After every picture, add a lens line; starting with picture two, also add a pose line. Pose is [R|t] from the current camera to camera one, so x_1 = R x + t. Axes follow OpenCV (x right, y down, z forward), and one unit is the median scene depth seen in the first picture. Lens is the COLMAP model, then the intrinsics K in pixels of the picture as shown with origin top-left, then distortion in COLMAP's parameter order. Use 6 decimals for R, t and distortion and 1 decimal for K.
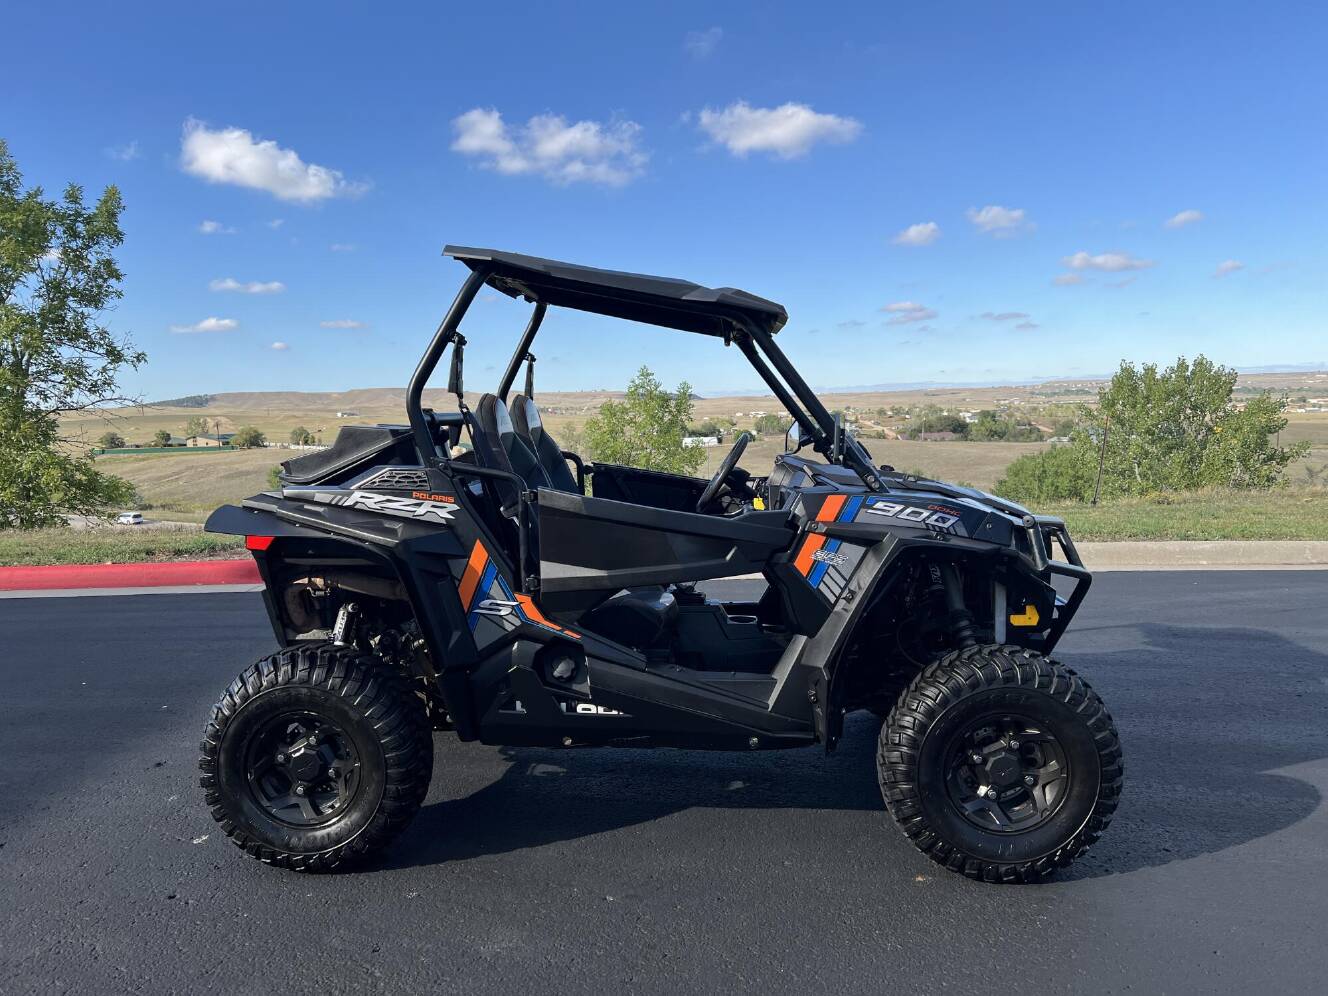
lens RADIAL K [[996.2, 0, 671.0], [0, 996.2, 487.8], [0, 0, 1]] dist [0.040776, -0.046140]
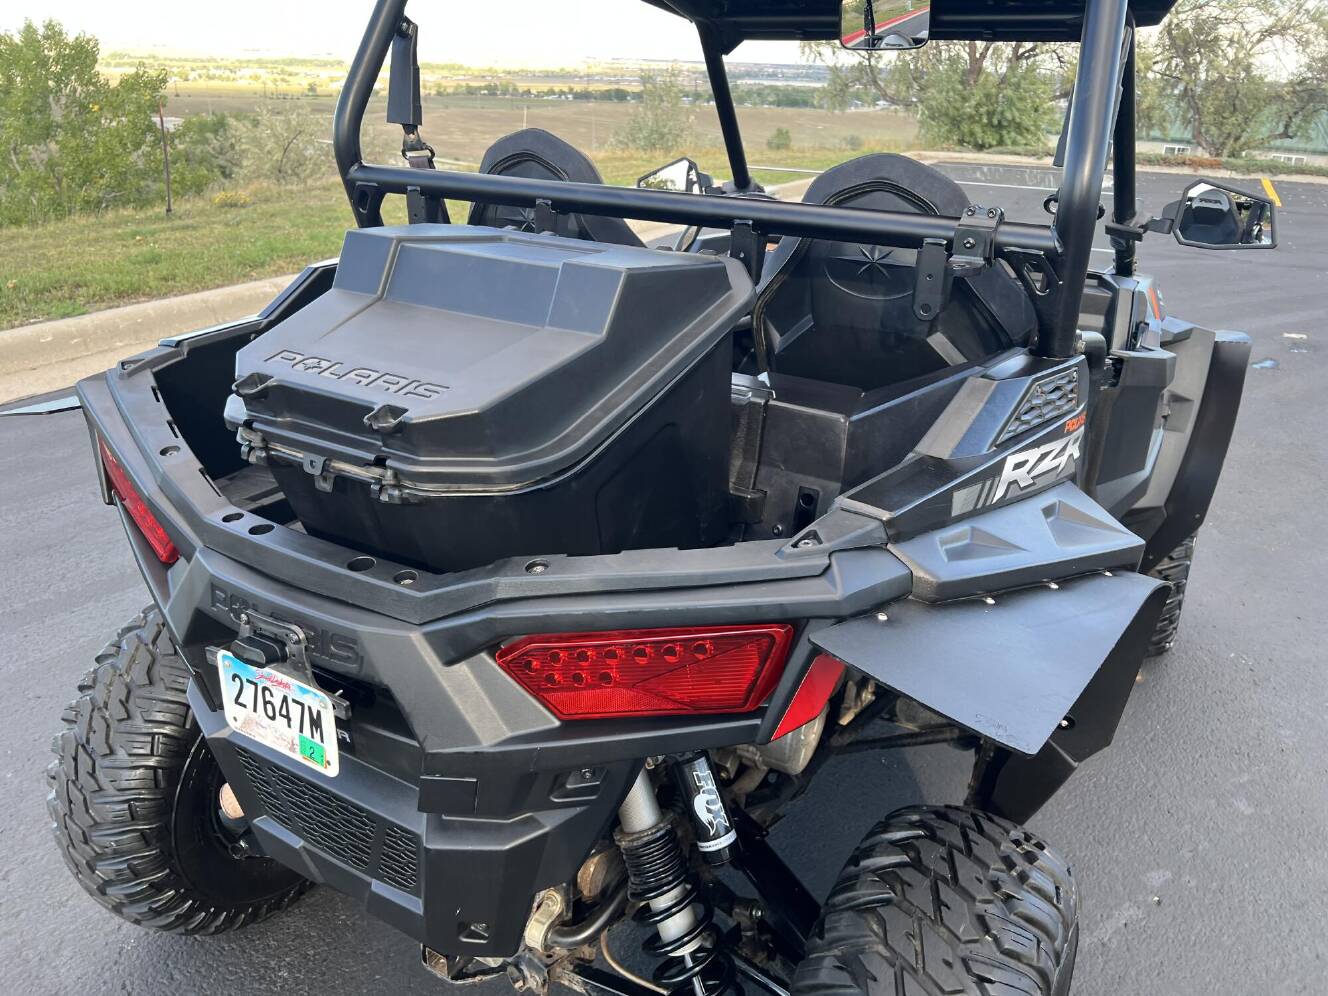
lens RADIAL K [[996.2, 0, 676.5], [0, 996.2, 489.1], [0, 0, 1]] dist [0.040776, -0.046140]
pose [[0.461784, -0.308127, 0.831753, -0.687757], [0.036809, 0.943572, 0.329115, -0.113194], [-0.886228, -0.121364, 0.447068, 0.943110]]
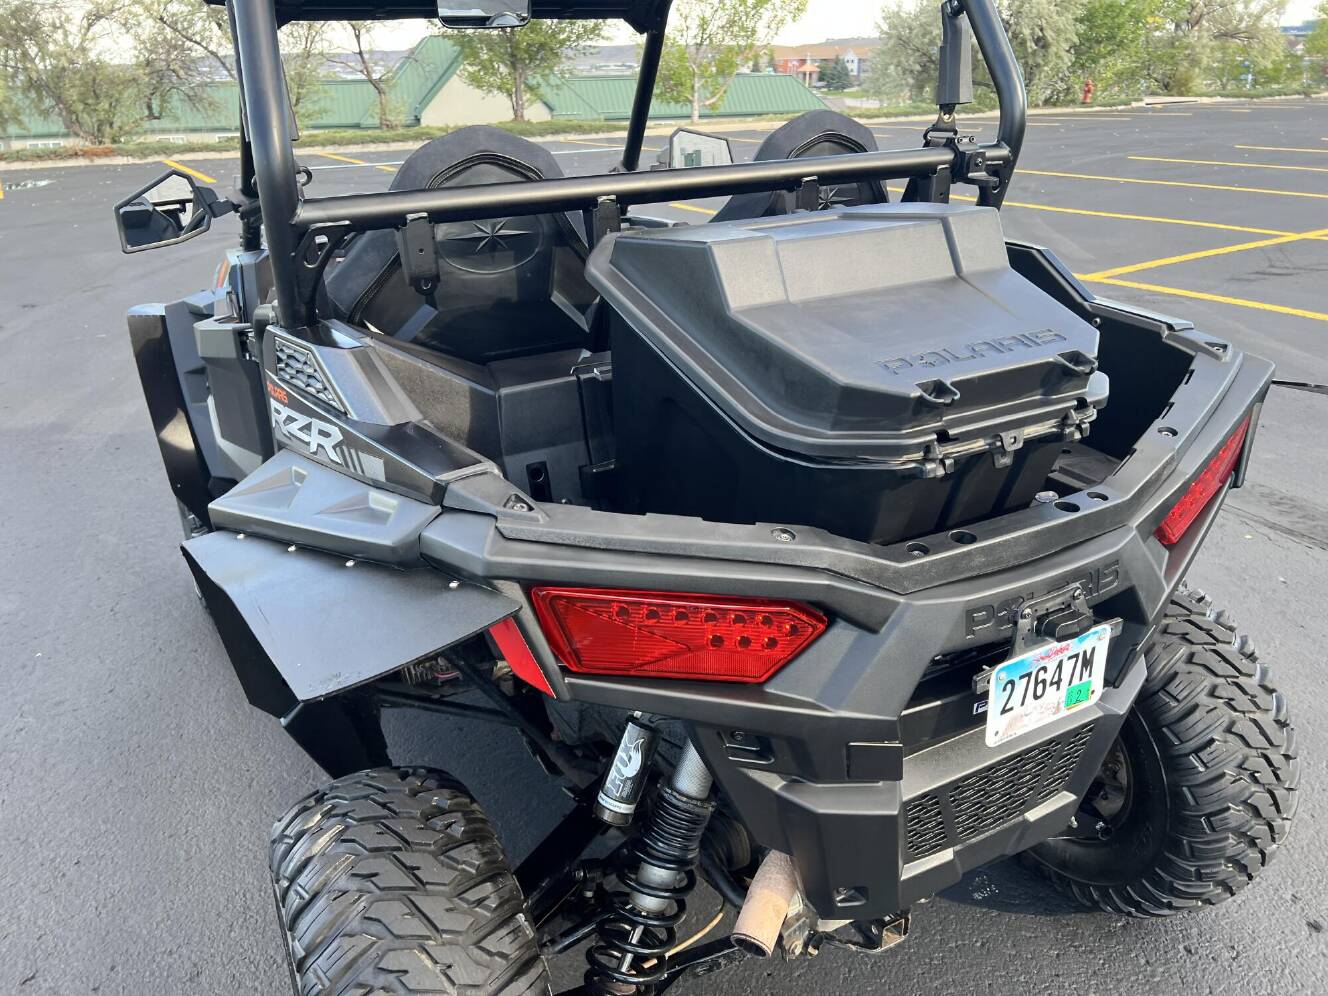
lens RADIAL K [[996.2, 0, 669.2], [0, 996.2, 509.3], [0, 0, 1]] dist [0.040776, -0.046140]
pose [[-0.523320, -0.316536, 0.791164, -0.675598], [0.105245, 0.897331, 0.428627, -0.152512], [-0.845612, 0.307575, -0.436277, 1.473868]]
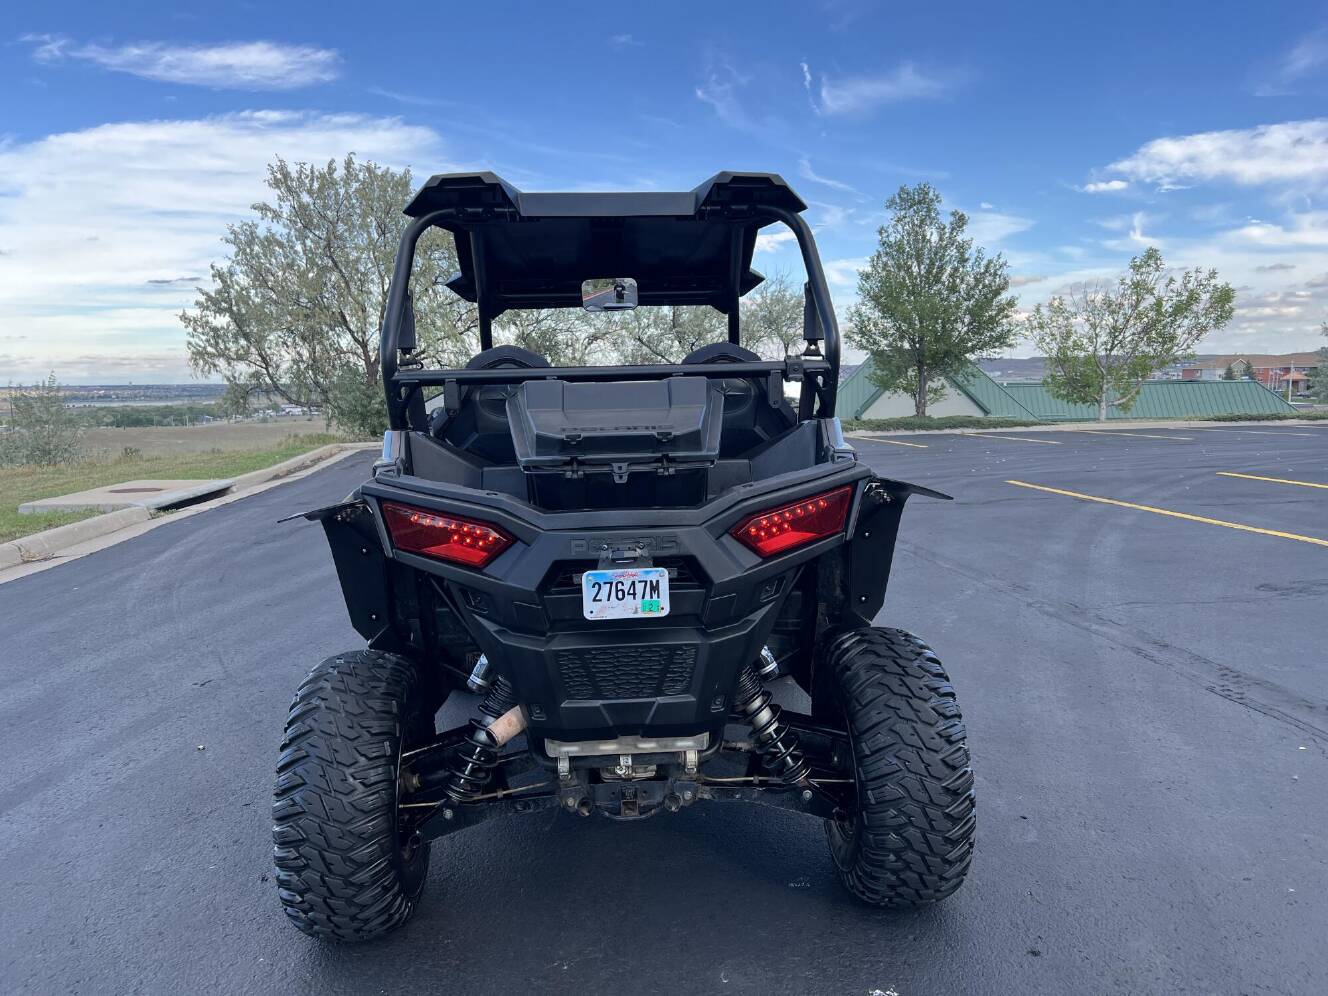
lens RADIAL K [[996.2, 0, 662.1], [0, 996.2, 504.7], [0, 0, 1]] dist [0.040776, -0.046140]
pose [[-0.112207, -0.094470, 0.989184, -1.159333], [0.110433, 0.988118, 0.106895, -0.057455], [-0.987529, 0.121233, -0.100441, 1.256429]]
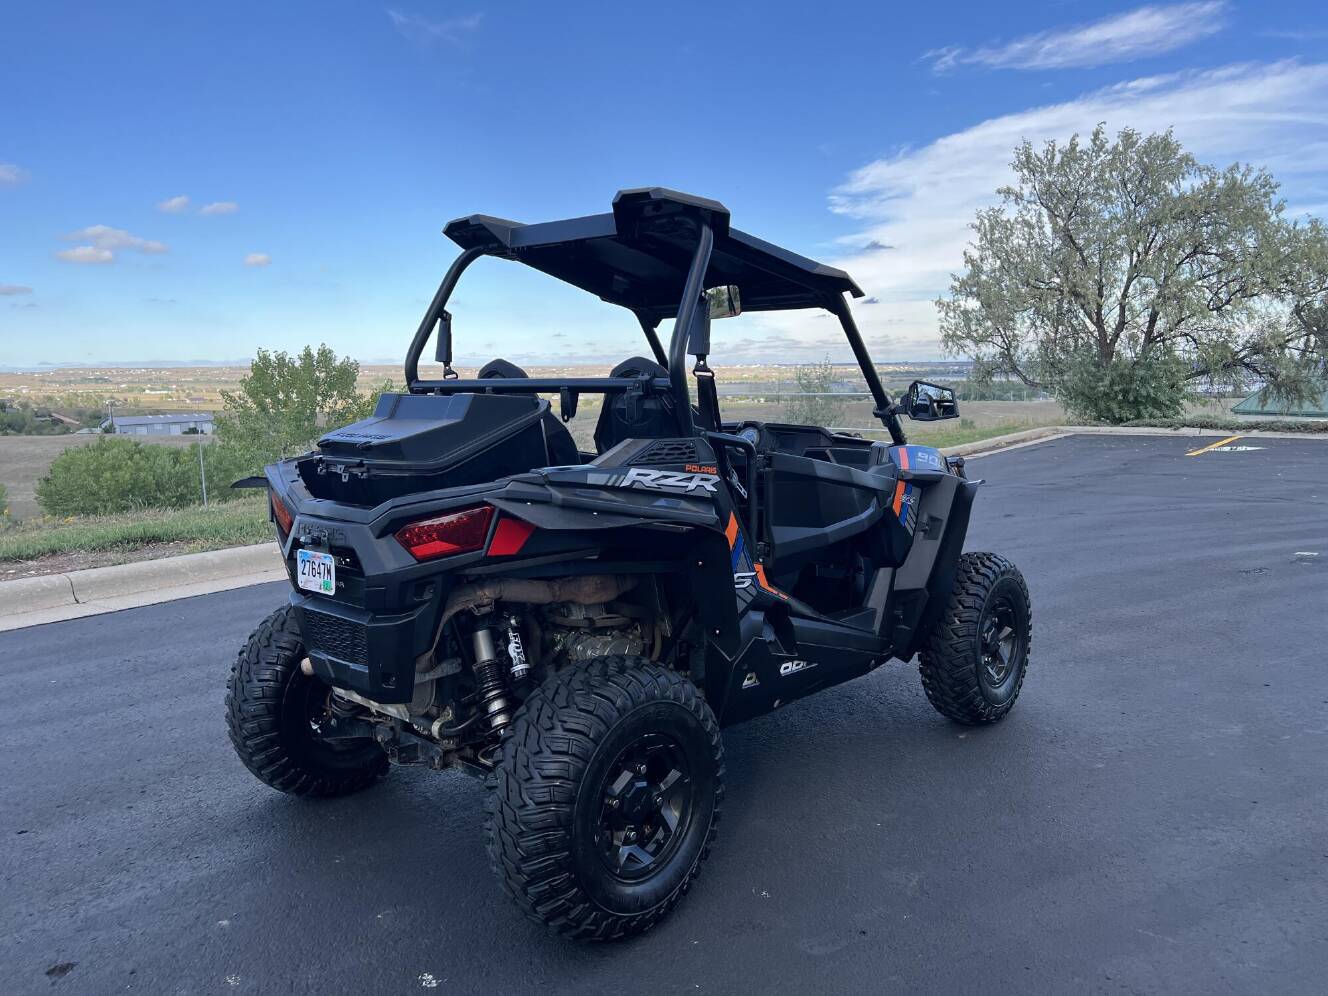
lens RADIAL K [[996.2, 0, 676.4], [0, 996.2, 495.5], [0, 0, 1]] dist [0.040776, -0.046140]
pose [[0.618878, -0.078929, 0.781511, -0.951200], [0.064703, 0.996680, 0.049422, -0.012895], [-0.782817, 0.019980, 0.621931, 0.449114]]
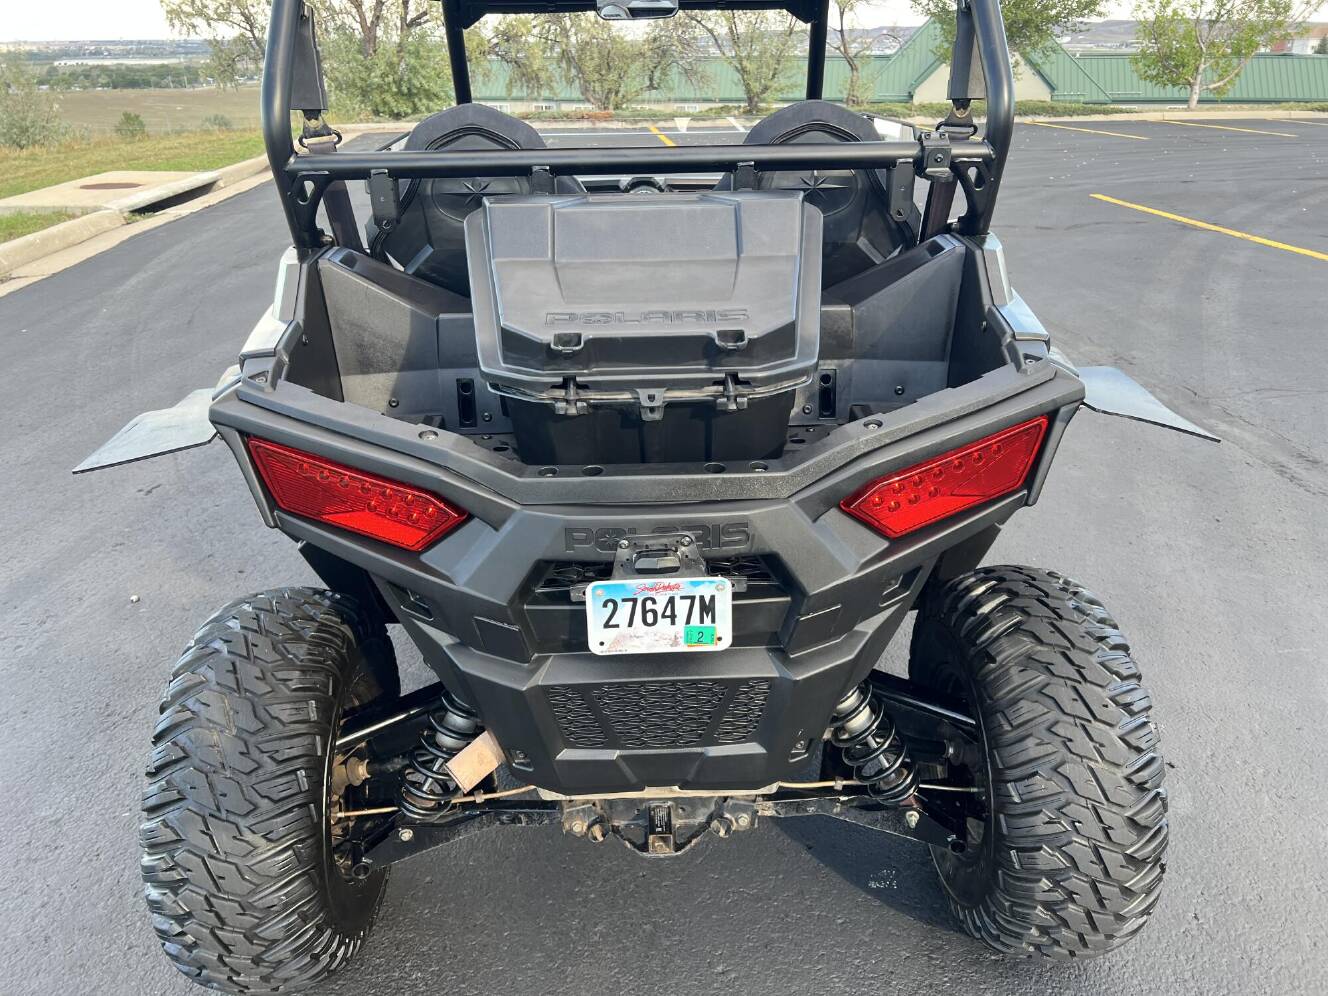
lens RADIAL K [[996.2, 0, 669.8], [0, 996.2, 496.0], [0, 0, 1]] dist [0.040776, -0.046140]
pose [[-0.089312, -0.385870, 0.918220, -0.838258], [0.097731, 0.914060, 0.393628, -0.131834], [-0.991197, 0.124894, -0.043925, 1.227016]]
